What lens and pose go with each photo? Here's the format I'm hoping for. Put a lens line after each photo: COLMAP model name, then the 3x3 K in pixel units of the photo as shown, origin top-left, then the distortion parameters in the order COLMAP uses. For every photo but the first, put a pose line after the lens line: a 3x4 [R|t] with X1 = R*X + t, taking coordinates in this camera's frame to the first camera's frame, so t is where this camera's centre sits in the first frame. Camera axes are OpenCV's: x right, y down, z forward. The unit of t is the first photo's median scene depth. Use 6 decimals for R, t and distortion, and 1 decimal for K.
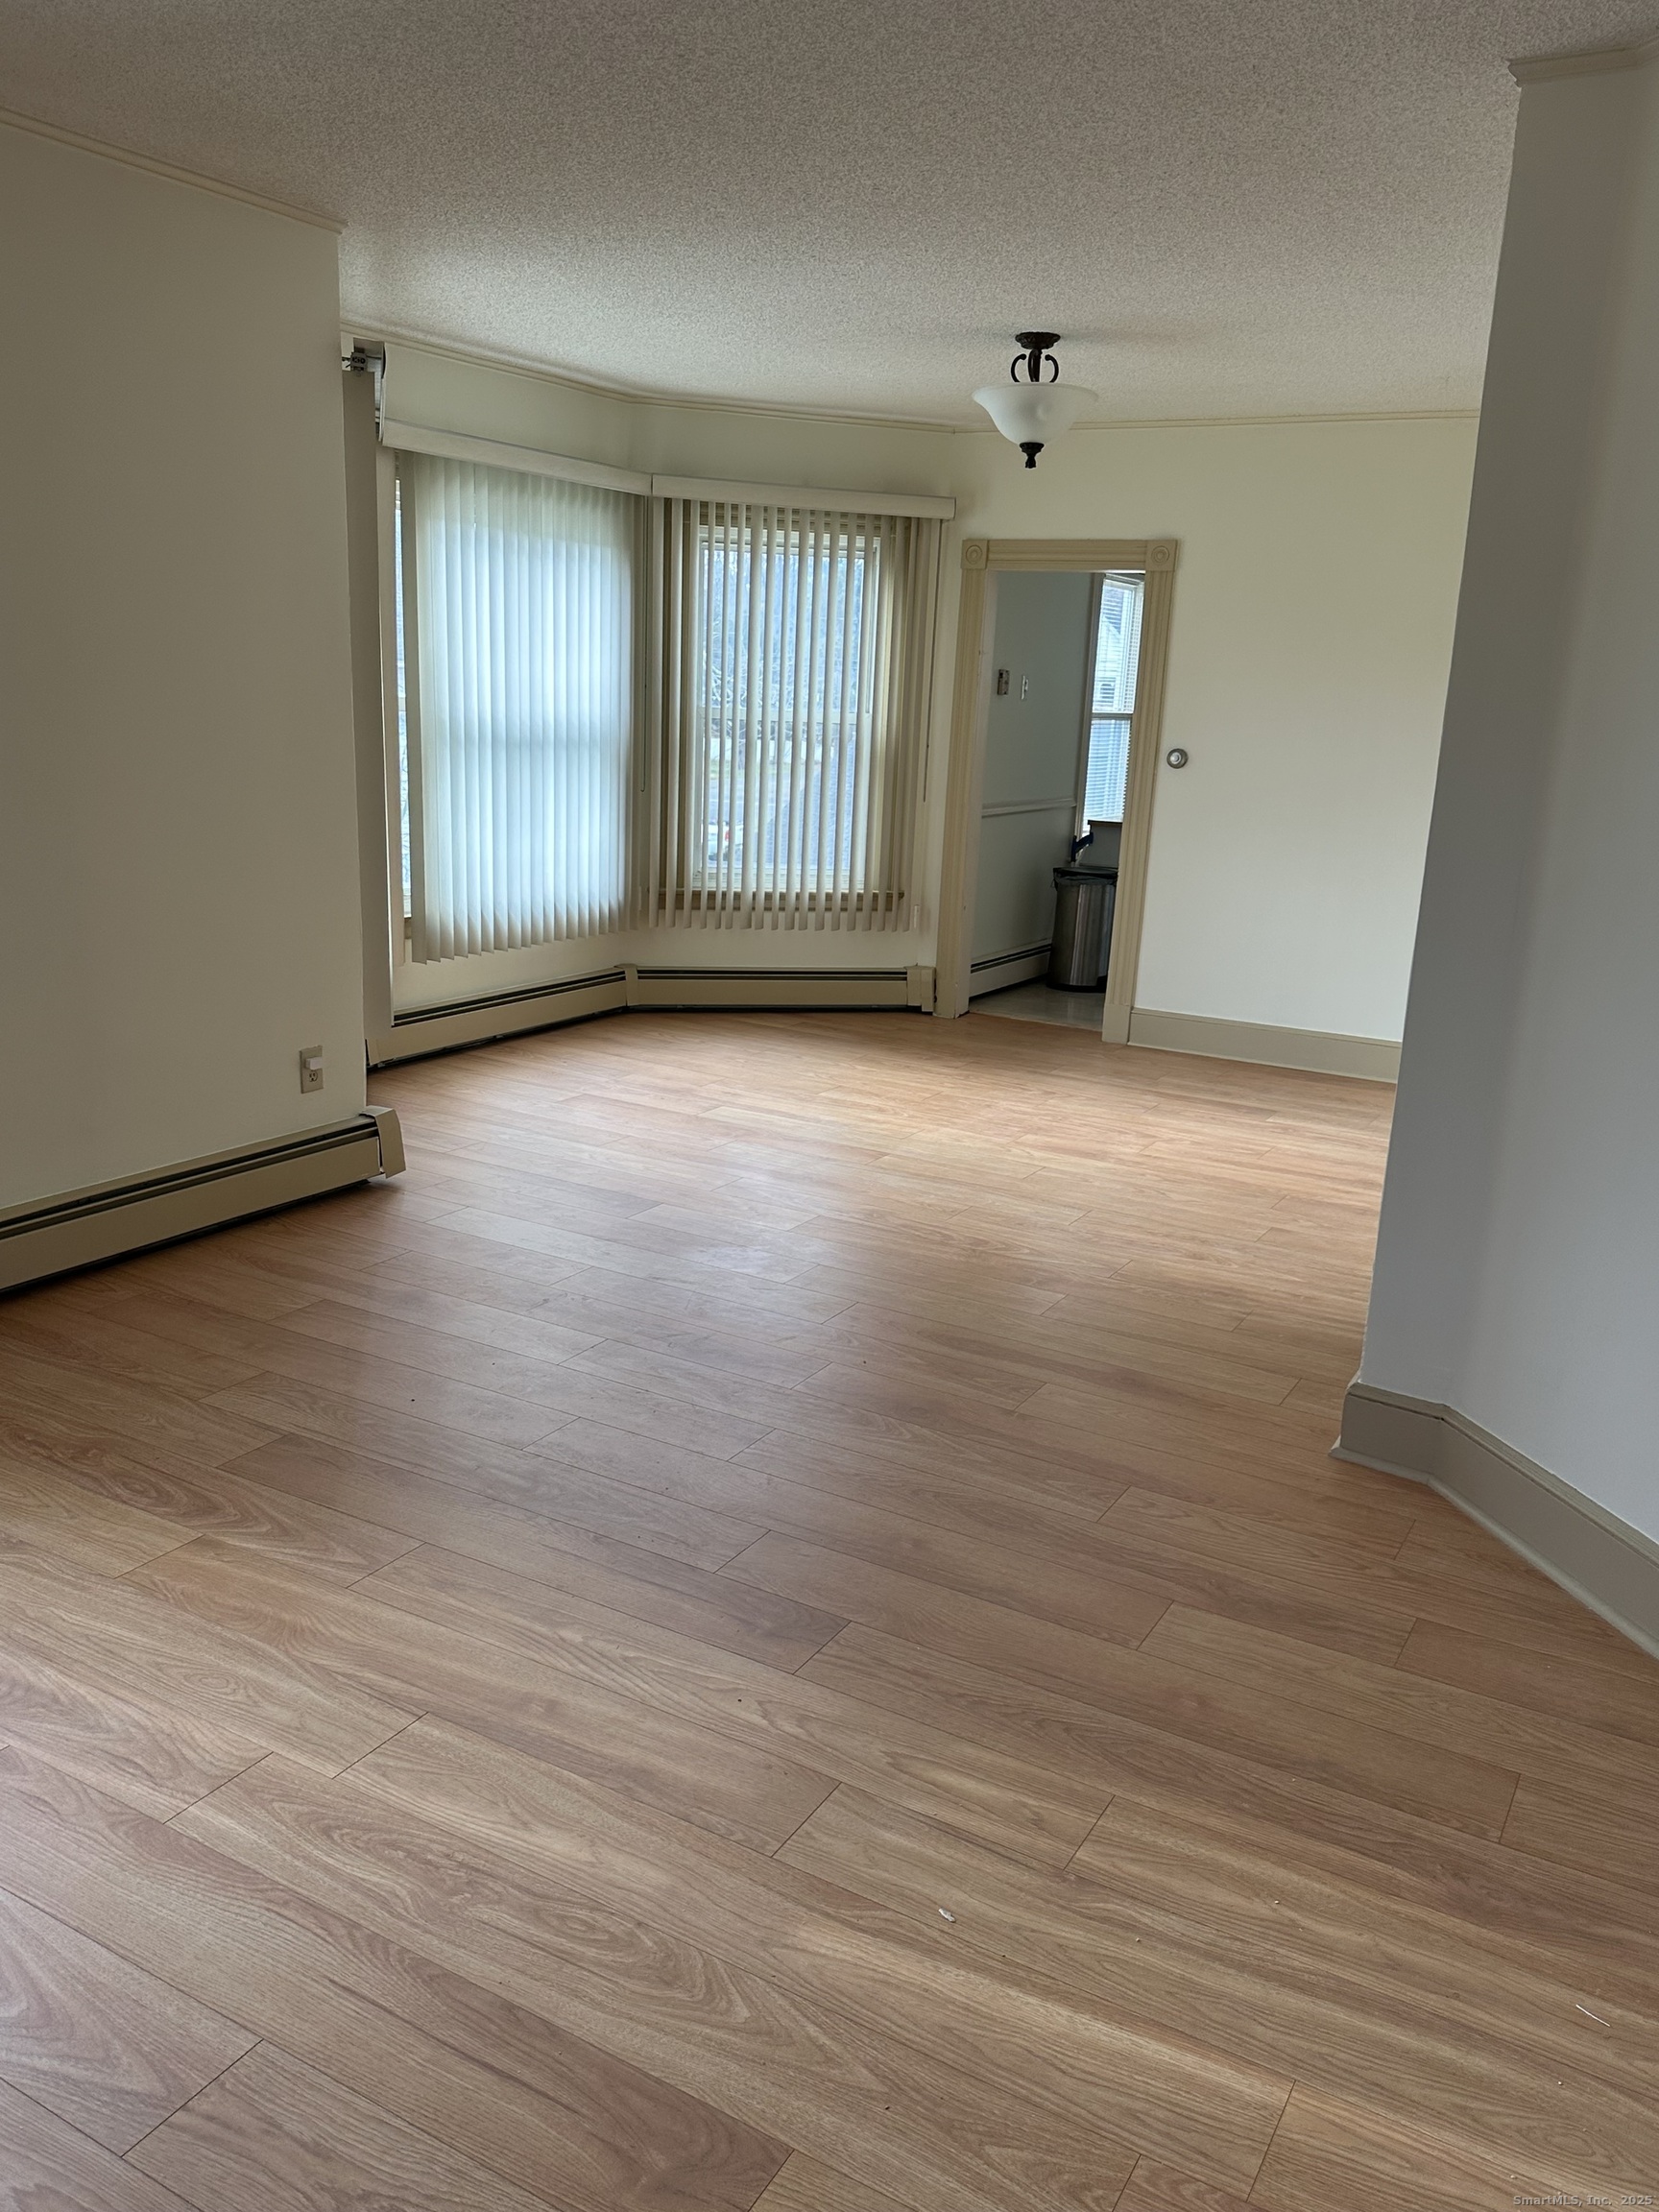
lens RADIAL K [[1736.2, 0, 829.5], [0, 1736.2, 1106.0], [0, 0, 1]] dist [0.028005, -0.004079]
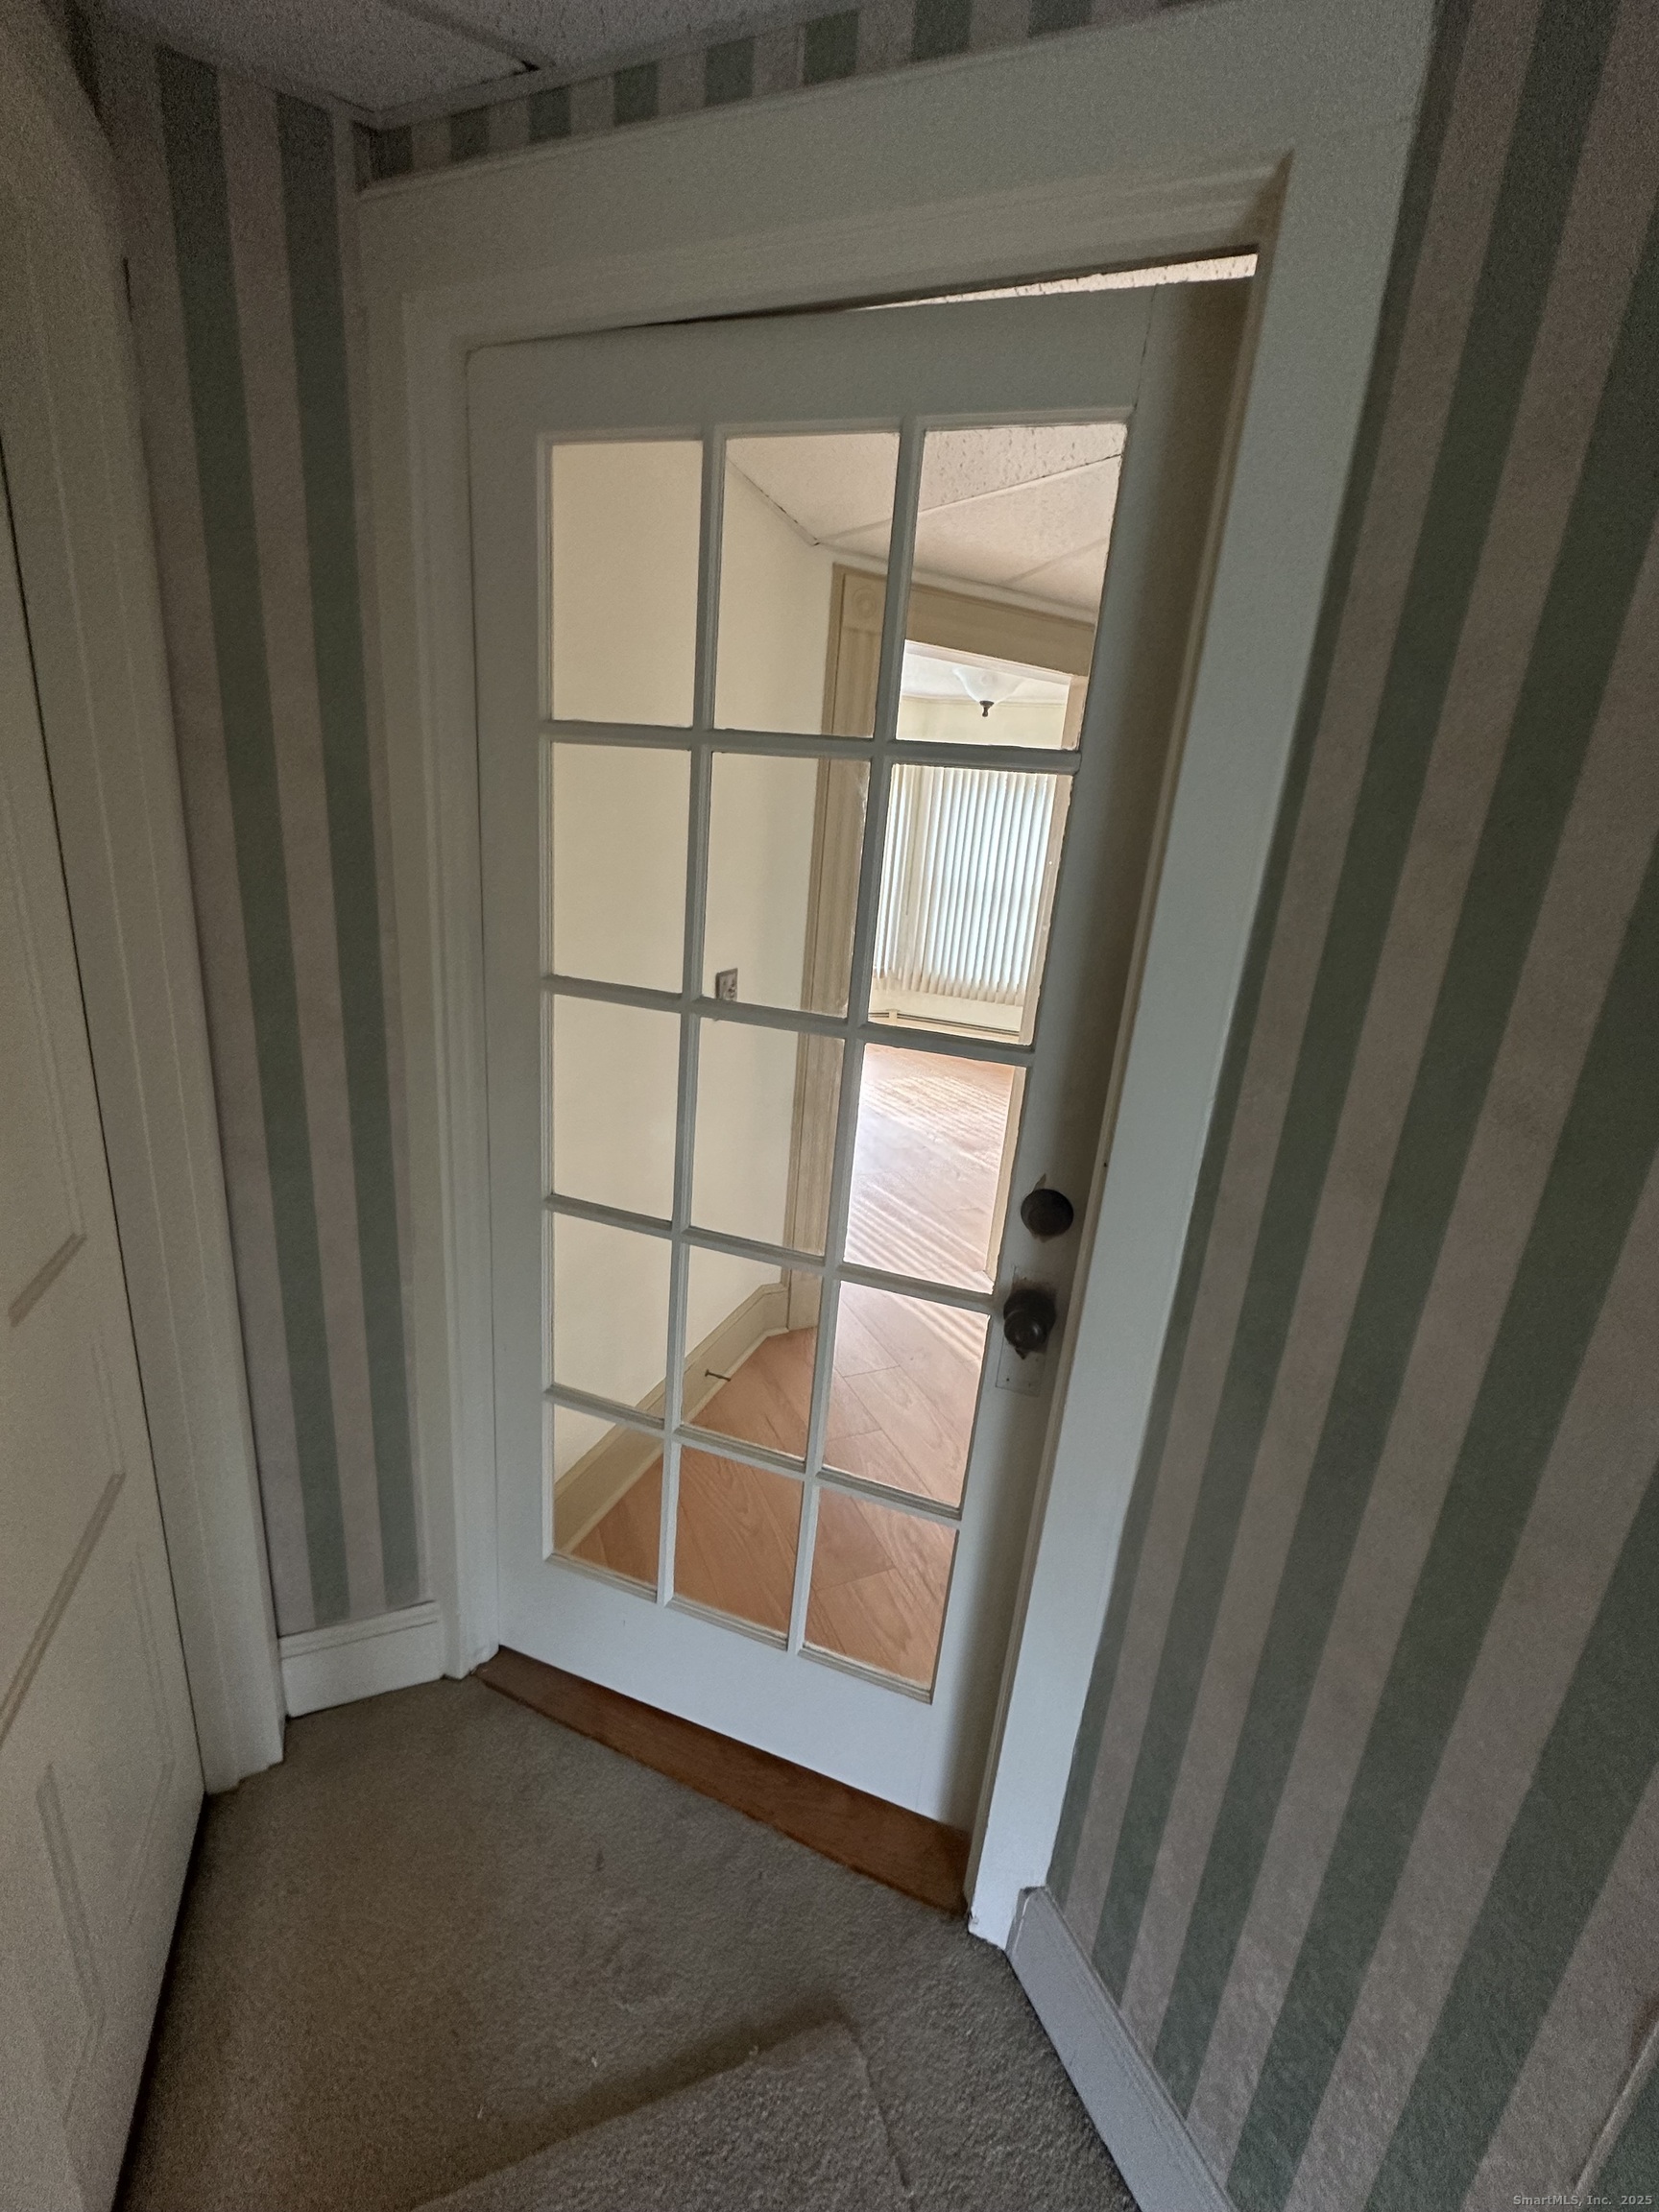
lens RADIAL K [[881.5, 0, 828.8], [0, 881.5, 1092.6], [0, 0, 1]] dist [-0.000267, -0.006426]
pose [[0.805391, 0.179398, -0.564944, 0.413112], [-0.182294, 0.981873, 0.051914, -0.033508], [0.564017, 0.061175, 0.823494, 0.216434]]
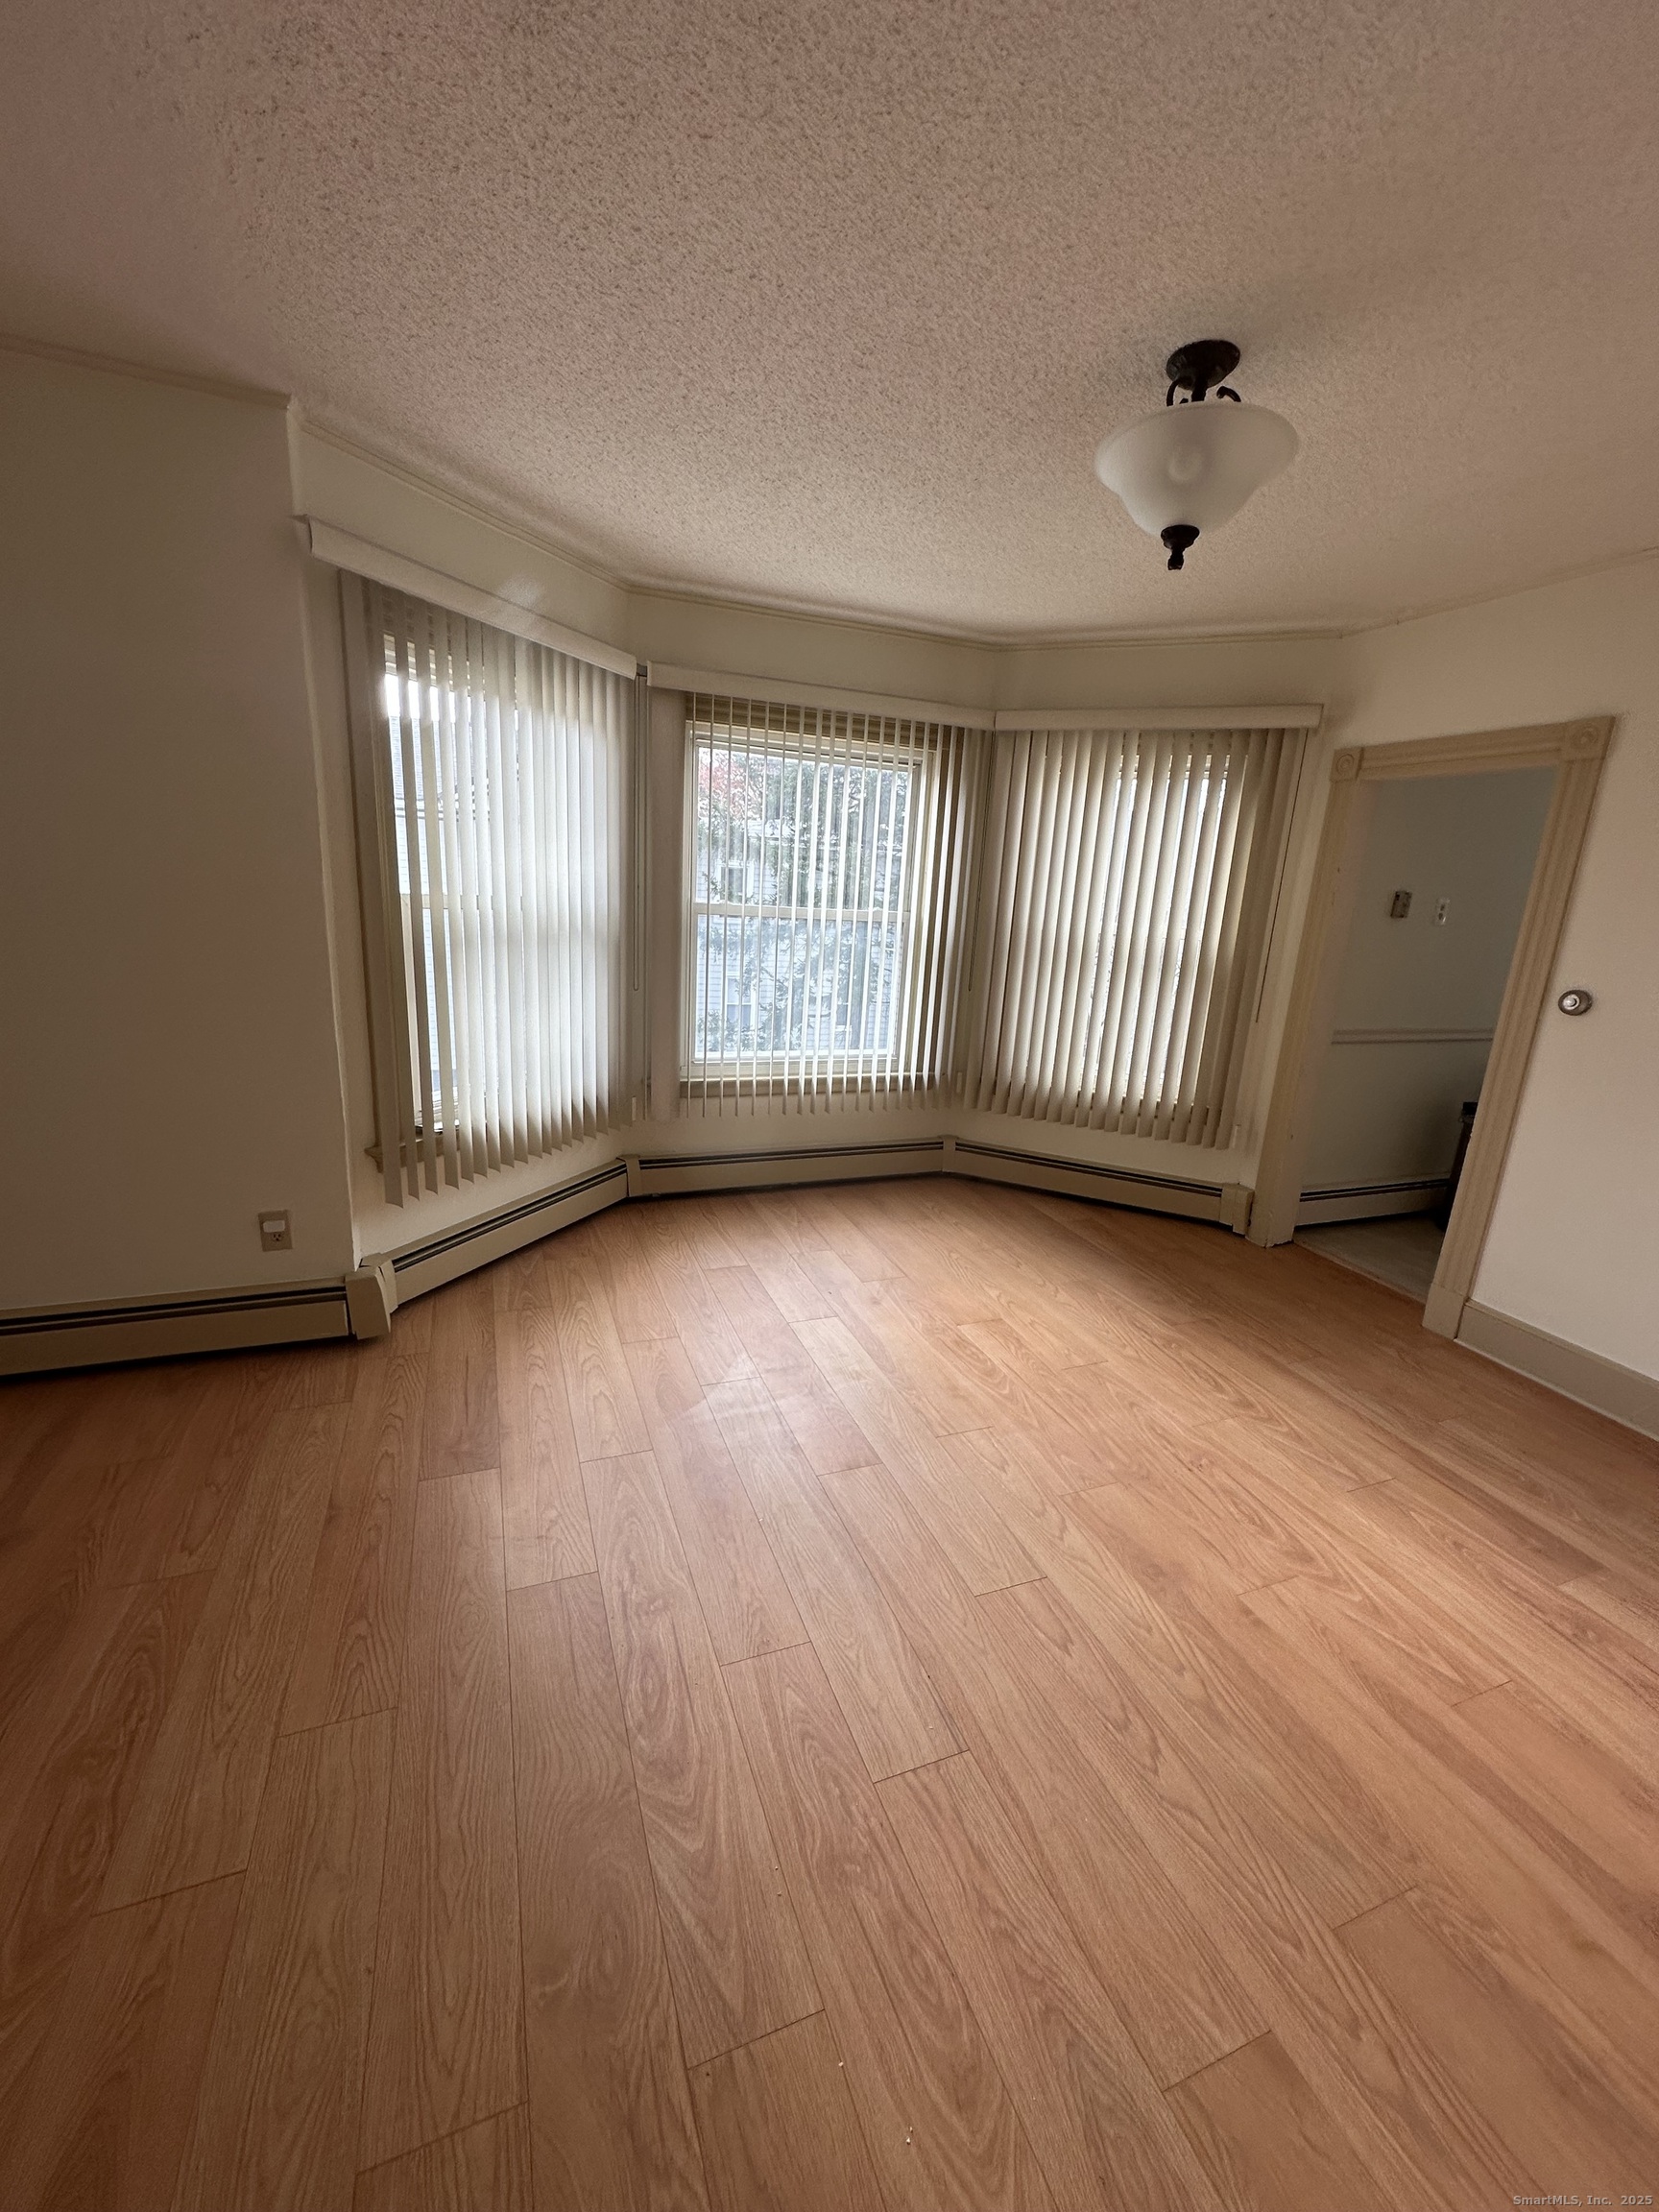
lens RADIAL K [[881.5, 0, 828.8], [0, 881.5, 1092.6], [0, 0, 1]] dist [-0.000267, -0.006426]
pose [[0.777218, 0.145999, -0.612059, 0.197468], [-0.170433, 0.985194, 0.018583, -0.119194], [0.605710, 0.089872, 0.790593, 0.532106]]
